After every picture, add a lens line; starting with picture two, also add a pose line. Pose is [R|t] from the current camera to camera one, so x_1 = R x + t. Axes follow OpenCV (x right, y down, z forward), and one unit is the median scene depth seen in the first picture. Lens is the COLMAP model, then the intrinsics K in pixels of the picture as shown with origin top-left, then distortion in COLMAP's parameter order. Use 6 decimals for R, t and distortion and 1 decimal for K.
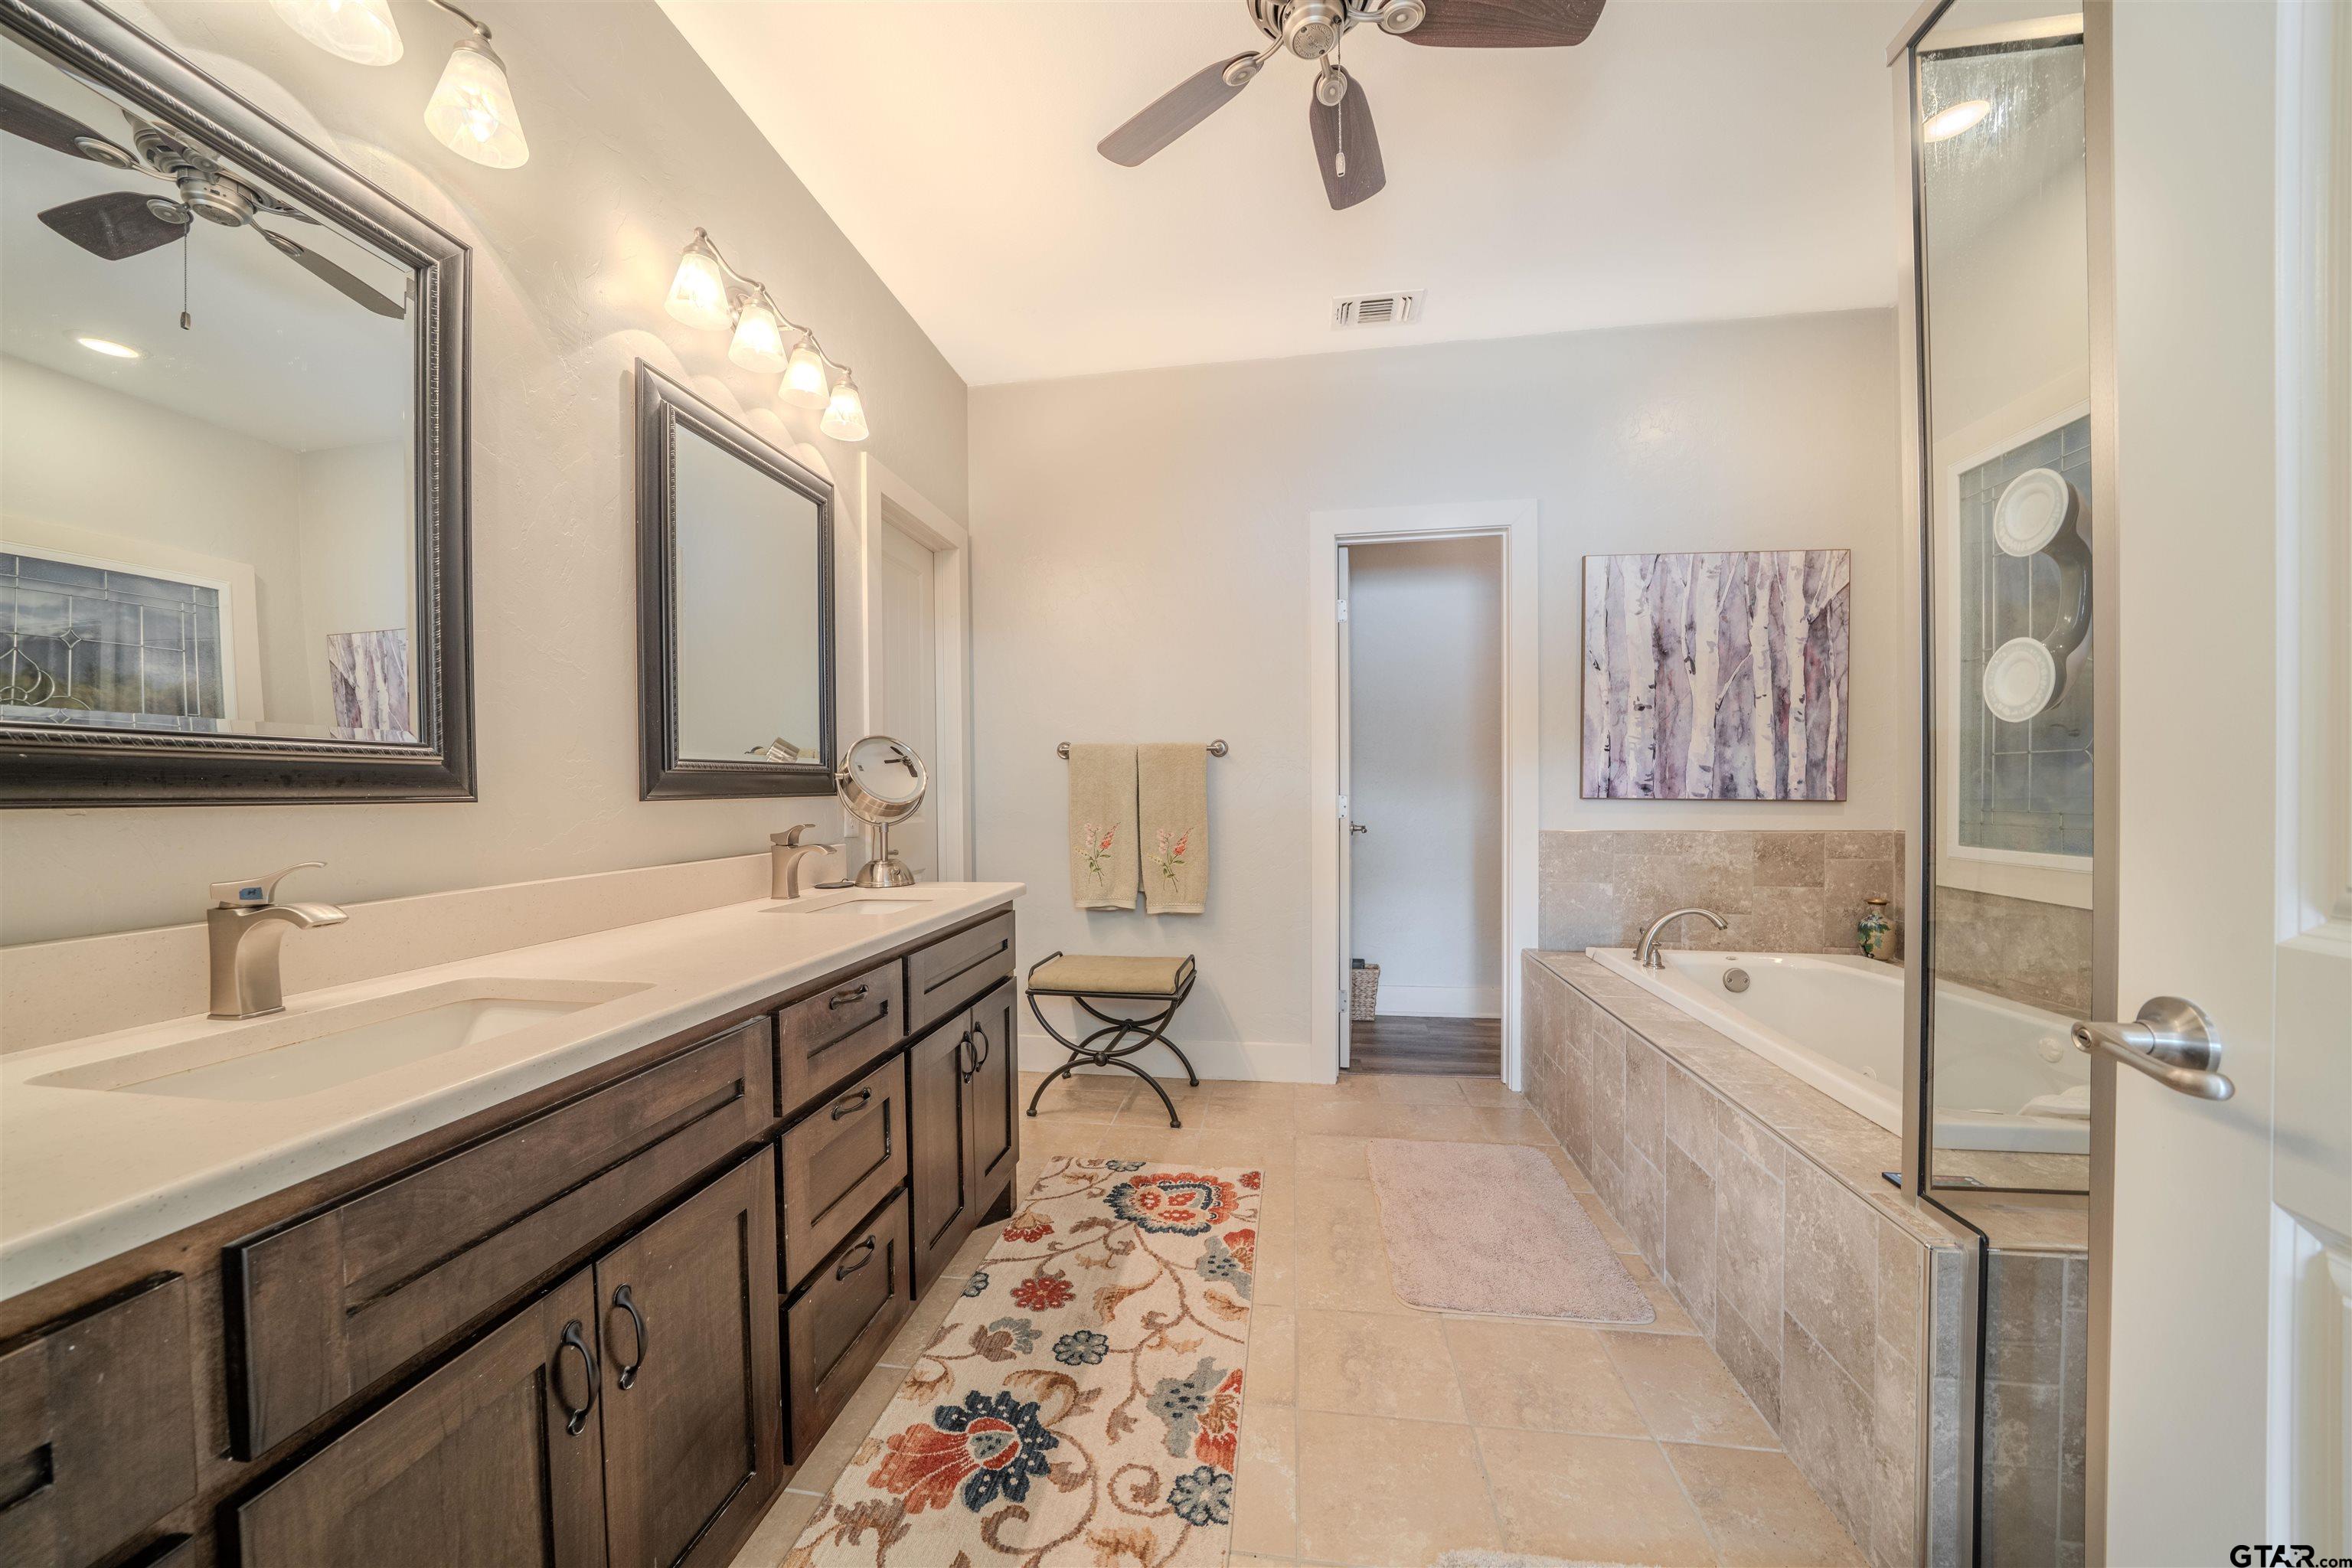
lens RADIAL K [[818.9, 0, 1161.8], [0, 818.9, 802.6], [0, 0, 1]] dist [-0.026884, 0.003503]
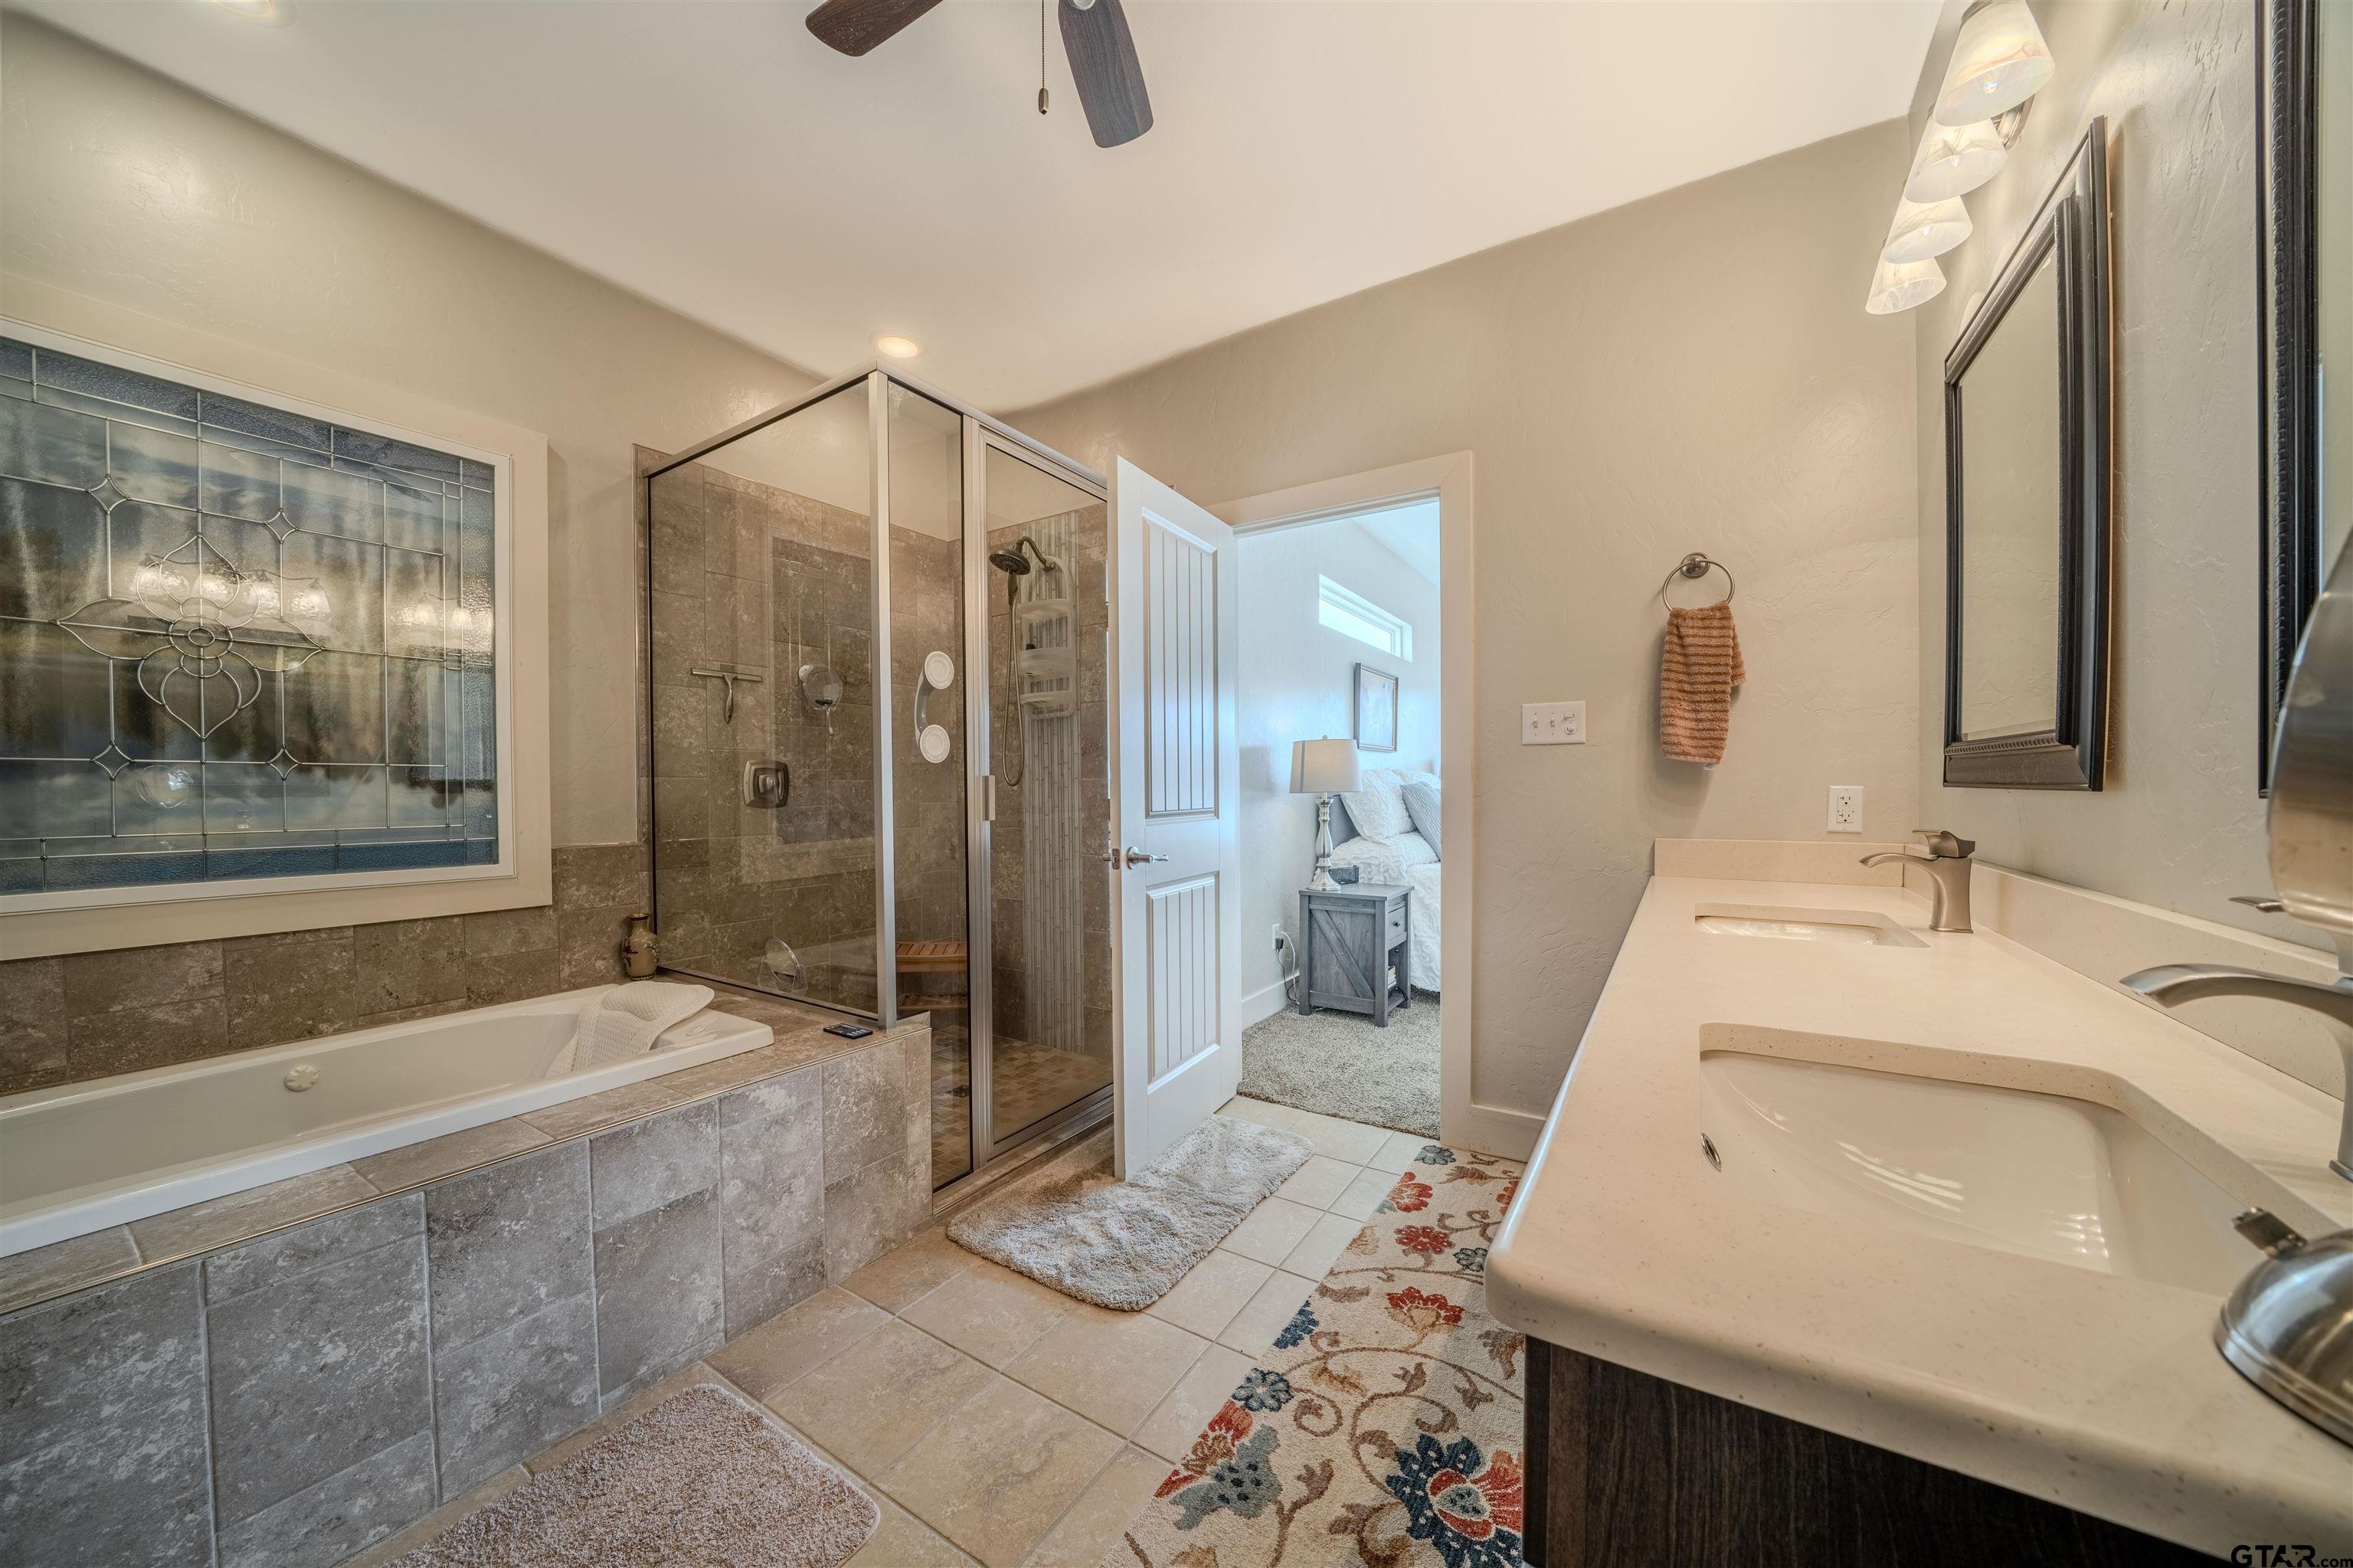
lens RADIAL K [[819.3, 0, 1162.3], [0, 819.3, 802.6], [0, 0, 1]] dist [-0.026884, 0.003503]
pose [[-0.911452, 0.013837, 0.411174, -0.291831], [0.025697, 0.999397, 0.023331, -0.024203], [-0.410603, 0.031832, -0.911258, 1.970108]]
